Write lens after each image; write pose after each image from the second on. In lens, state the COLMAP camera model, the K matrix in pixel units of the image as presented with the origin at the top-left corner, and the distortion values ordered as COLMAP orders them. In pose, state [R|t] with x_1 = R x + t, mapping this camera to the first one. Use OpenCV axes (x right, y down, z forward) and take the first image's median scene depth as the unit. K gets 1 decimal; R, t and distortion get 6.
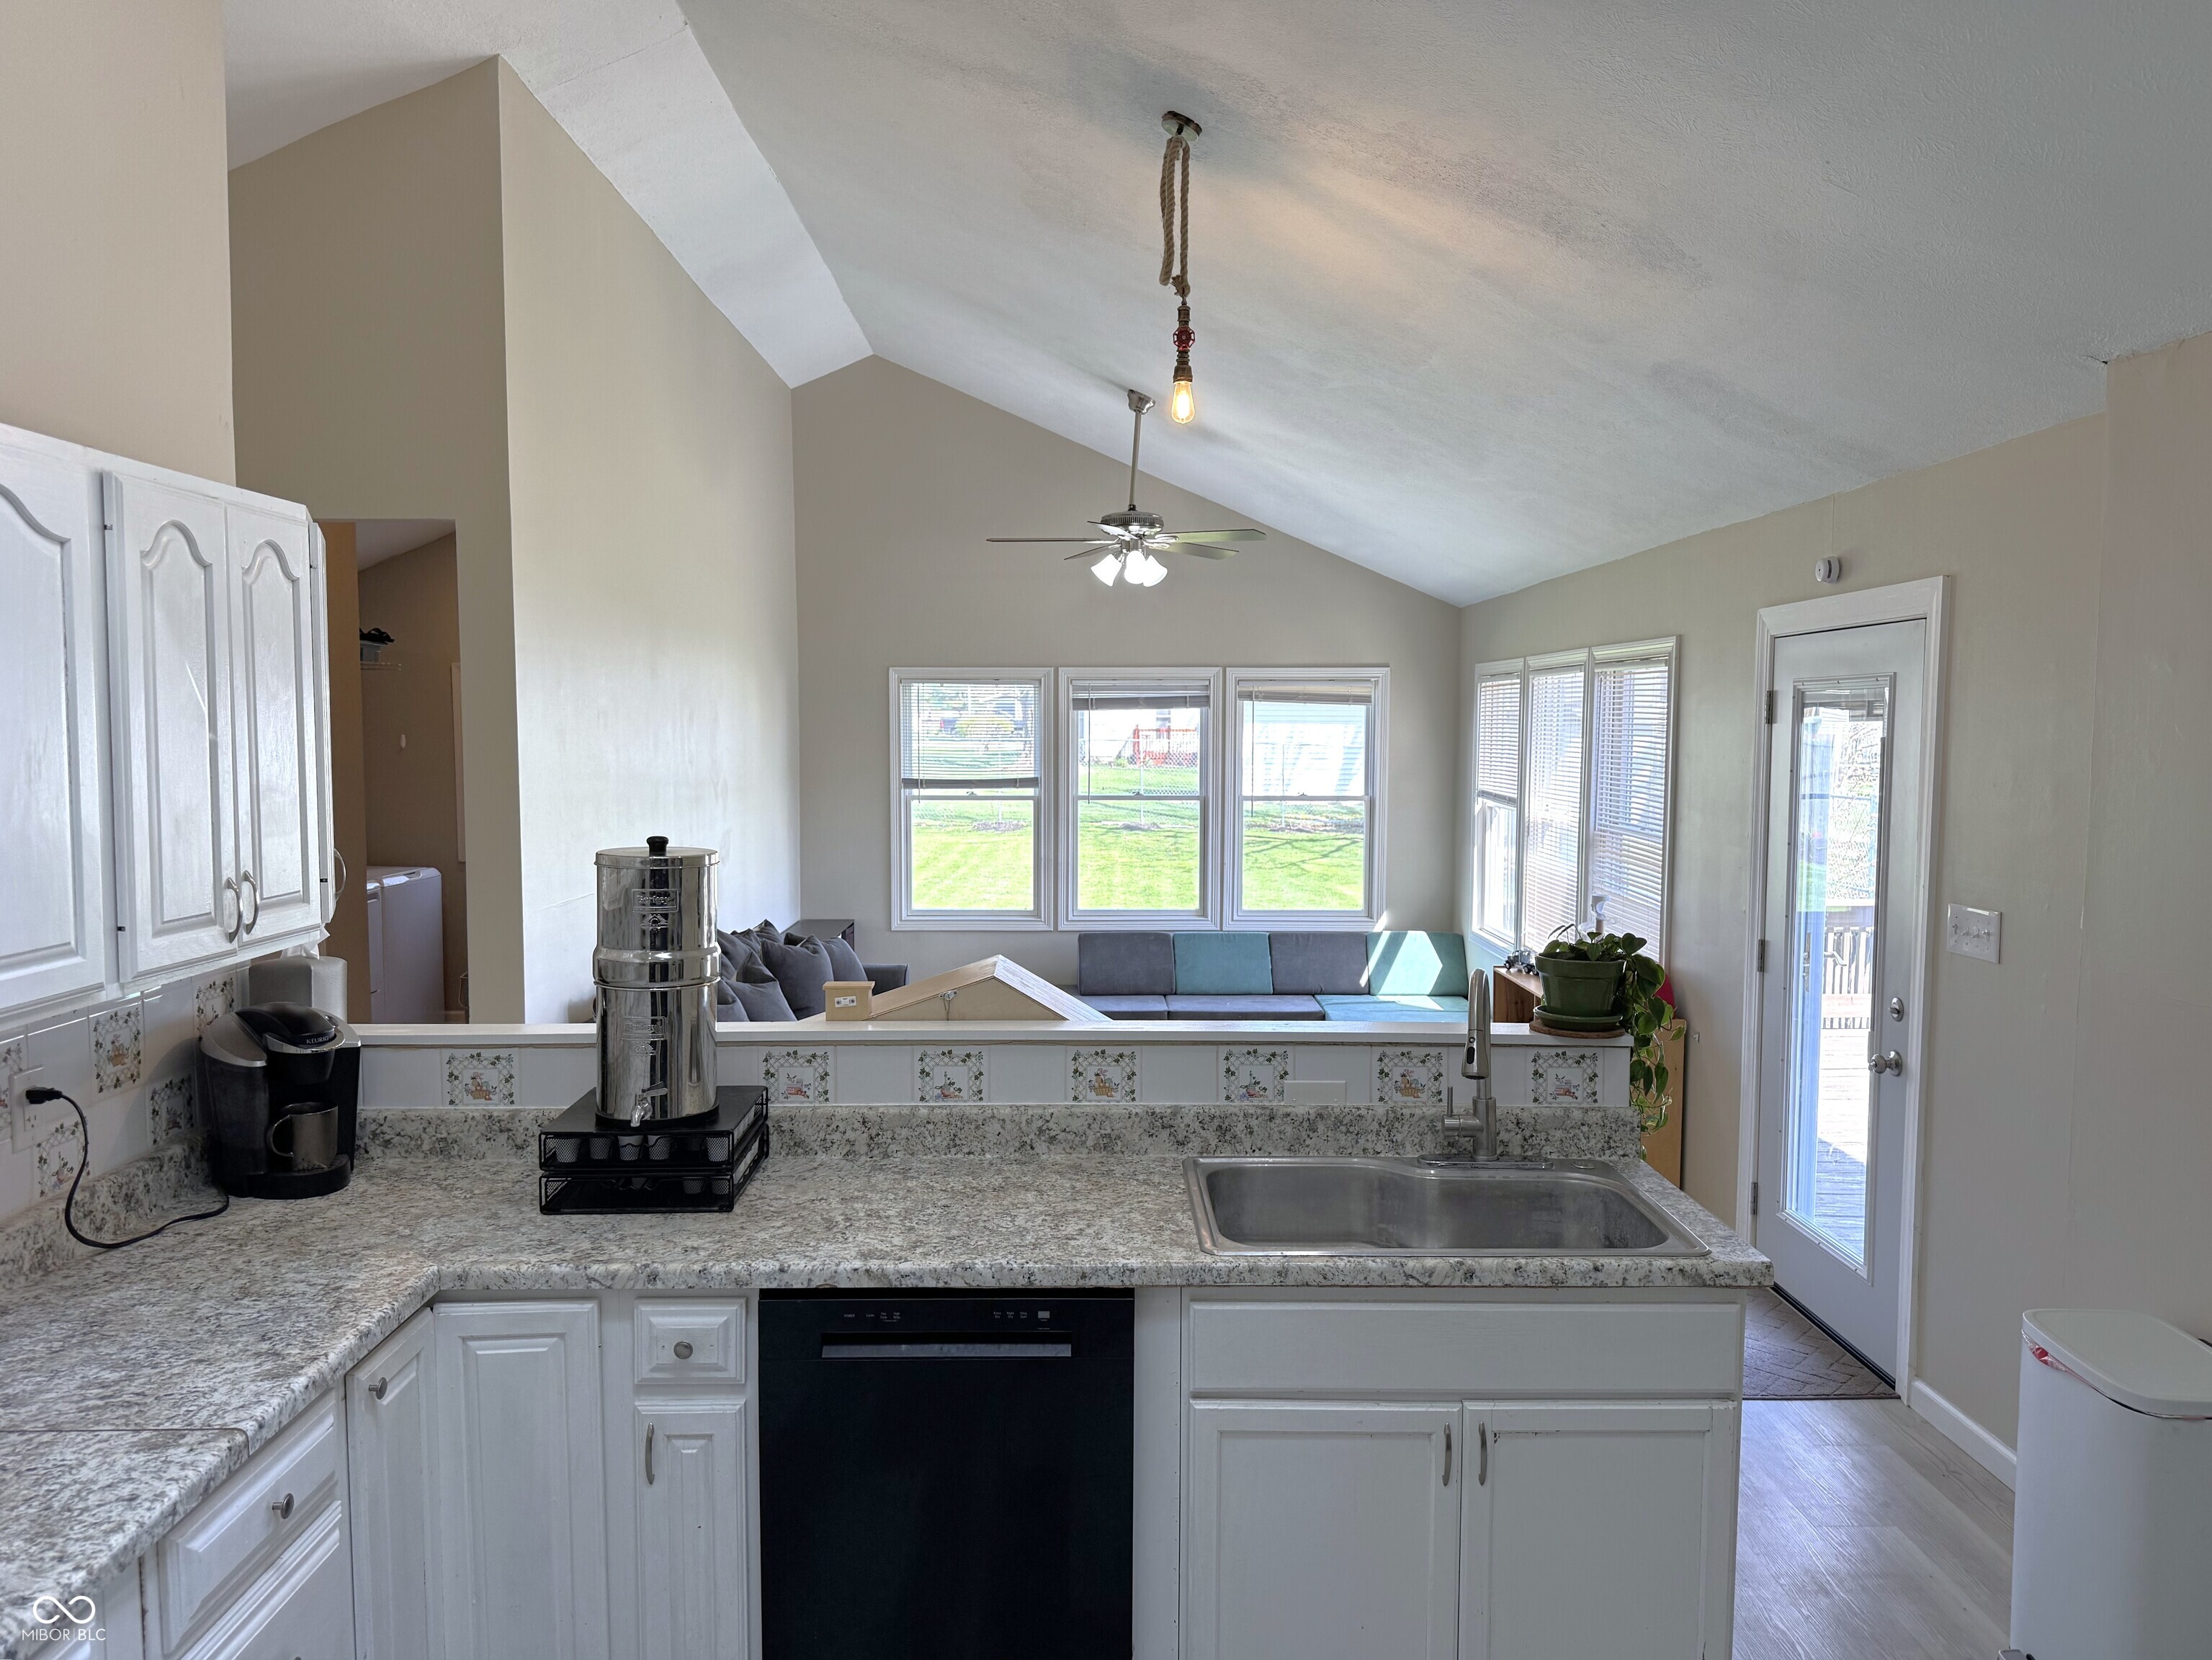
lens RADIAL K [[1563.3, 0, 1116.9], [0, 1563.3, 828.3], [0, 0, 1]] dist [0.025779, -0.035434]
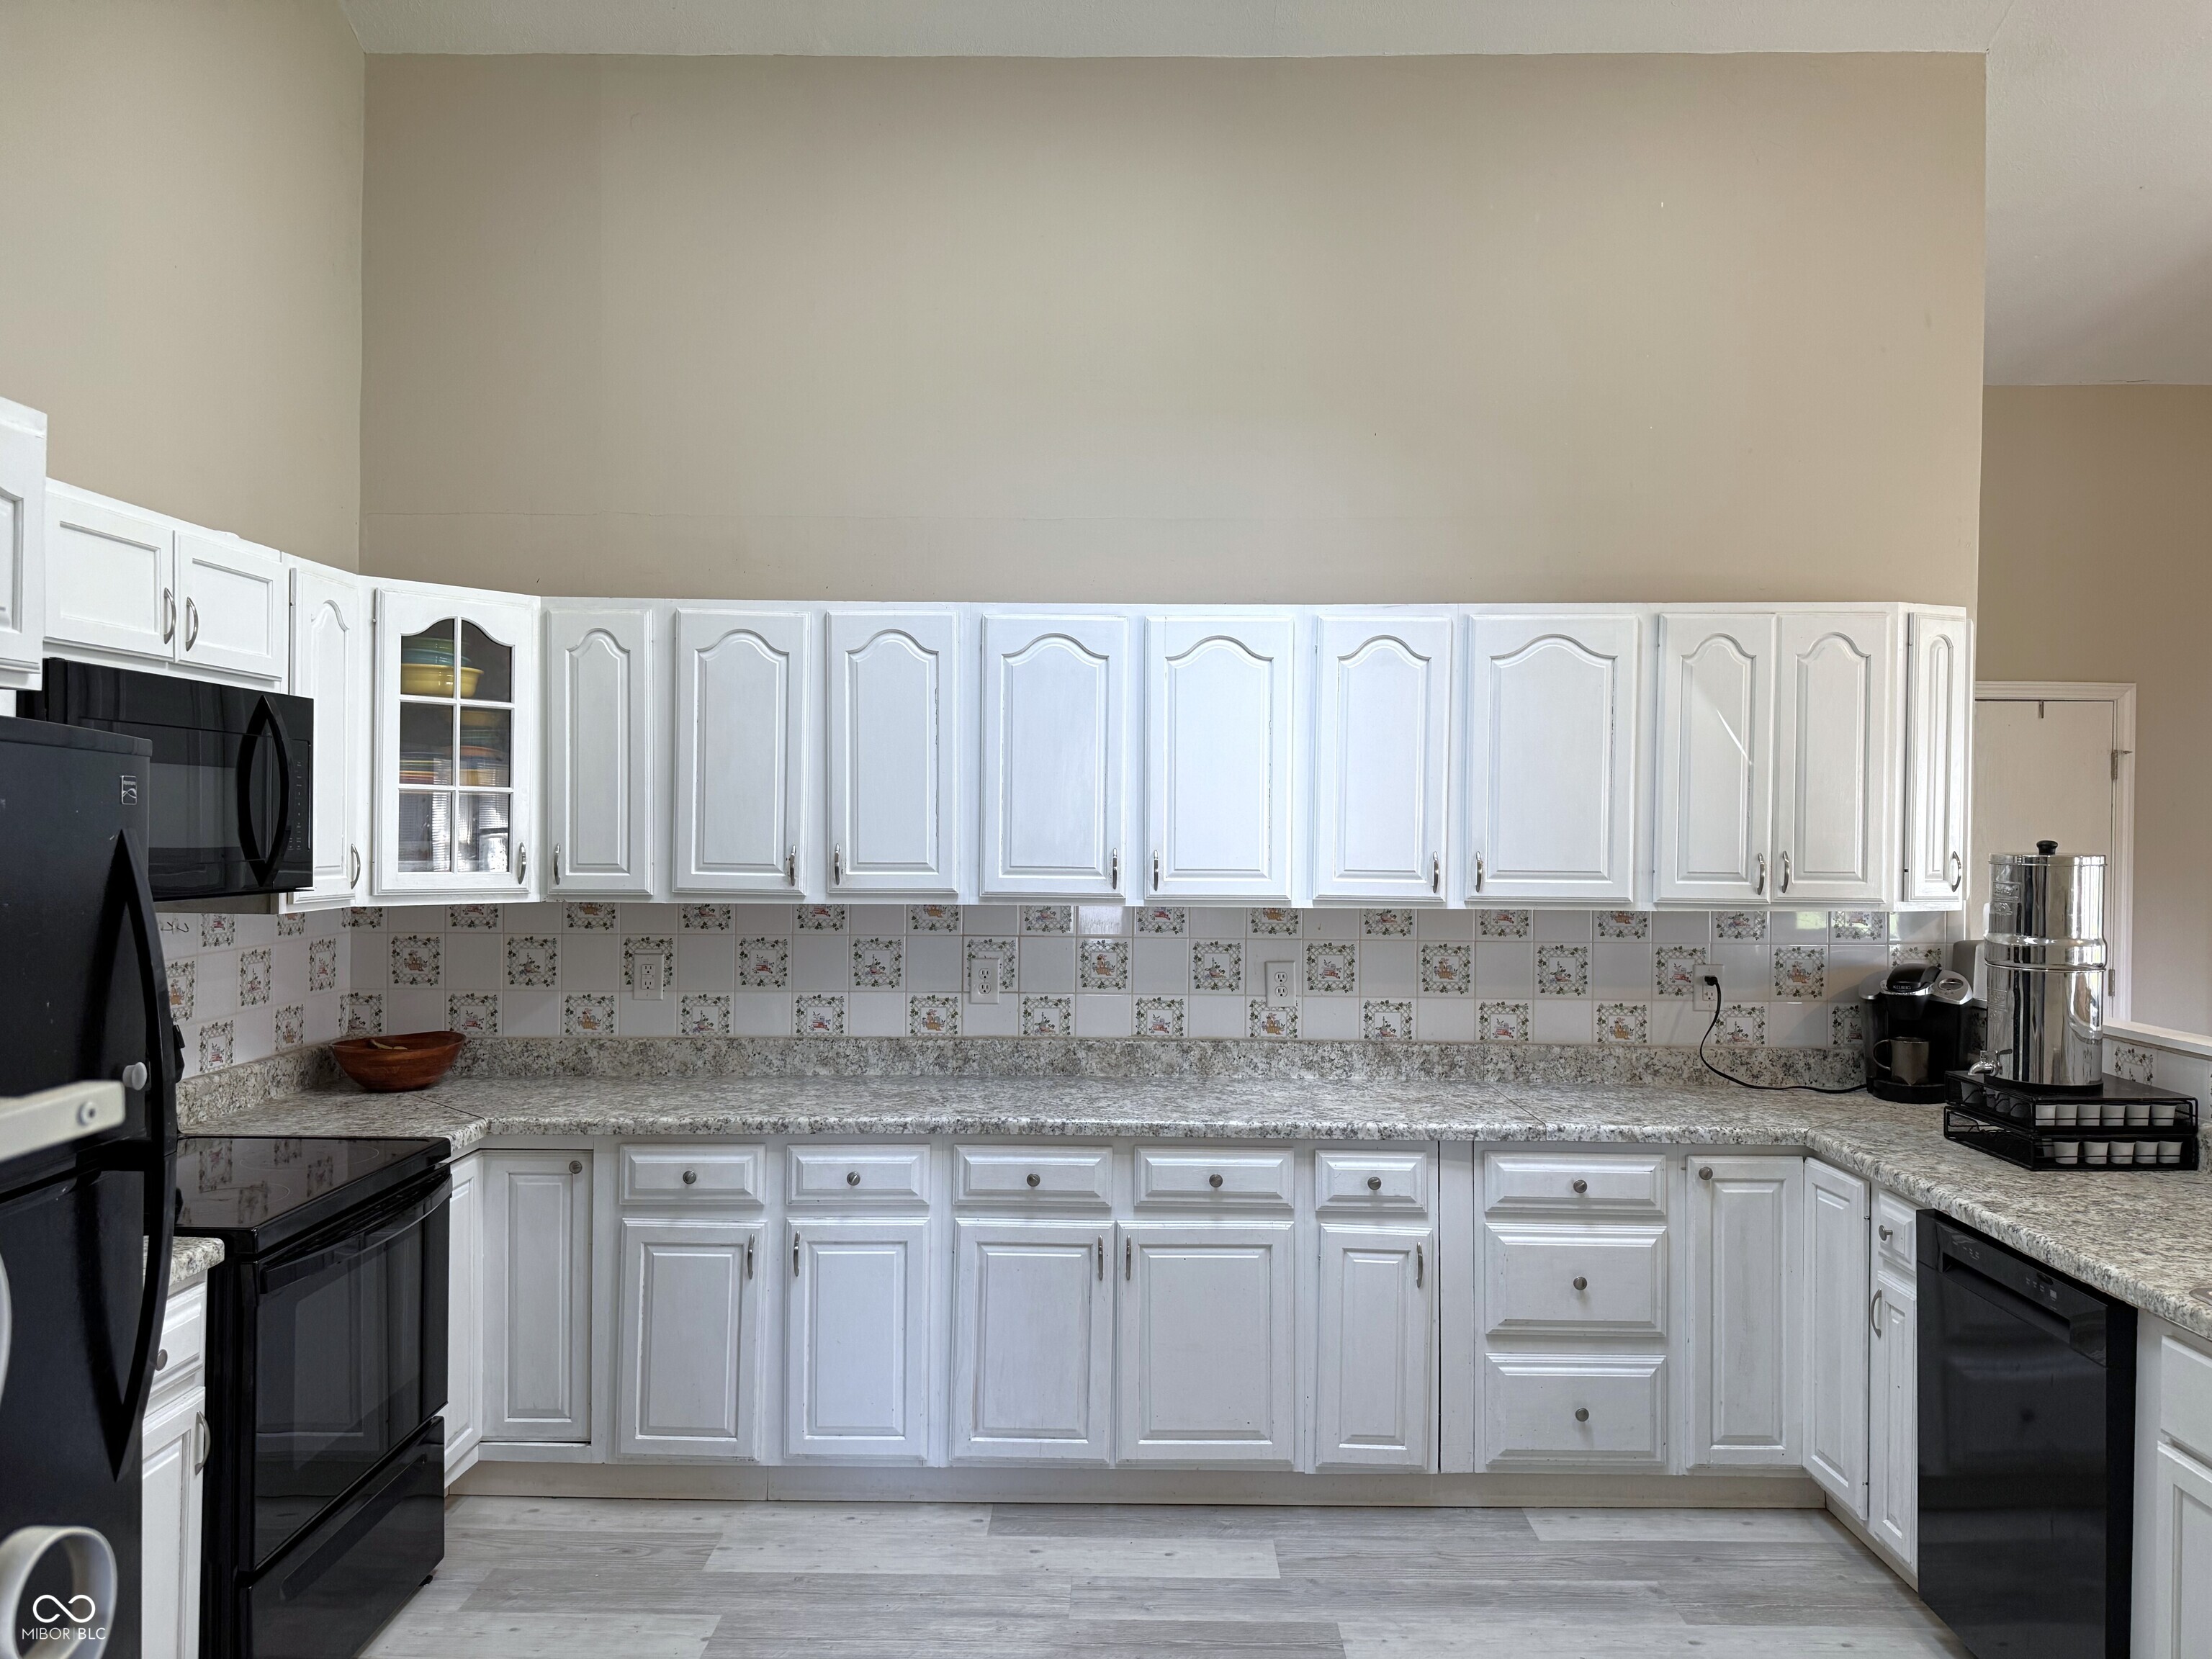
lens RADIAL K [[1563.1, 0, 1110.1], [0, 1563.1, 831.1], [0, 0, 1]] dist [0.025779, -0.035434]
pose [[-0.043982, 0.000284, -0.999032, 0.989742], [-0.076077, 0.997095, 0.003633, 0.052678], [0.996131, 0.076163, -0.043833, 0.408794]]
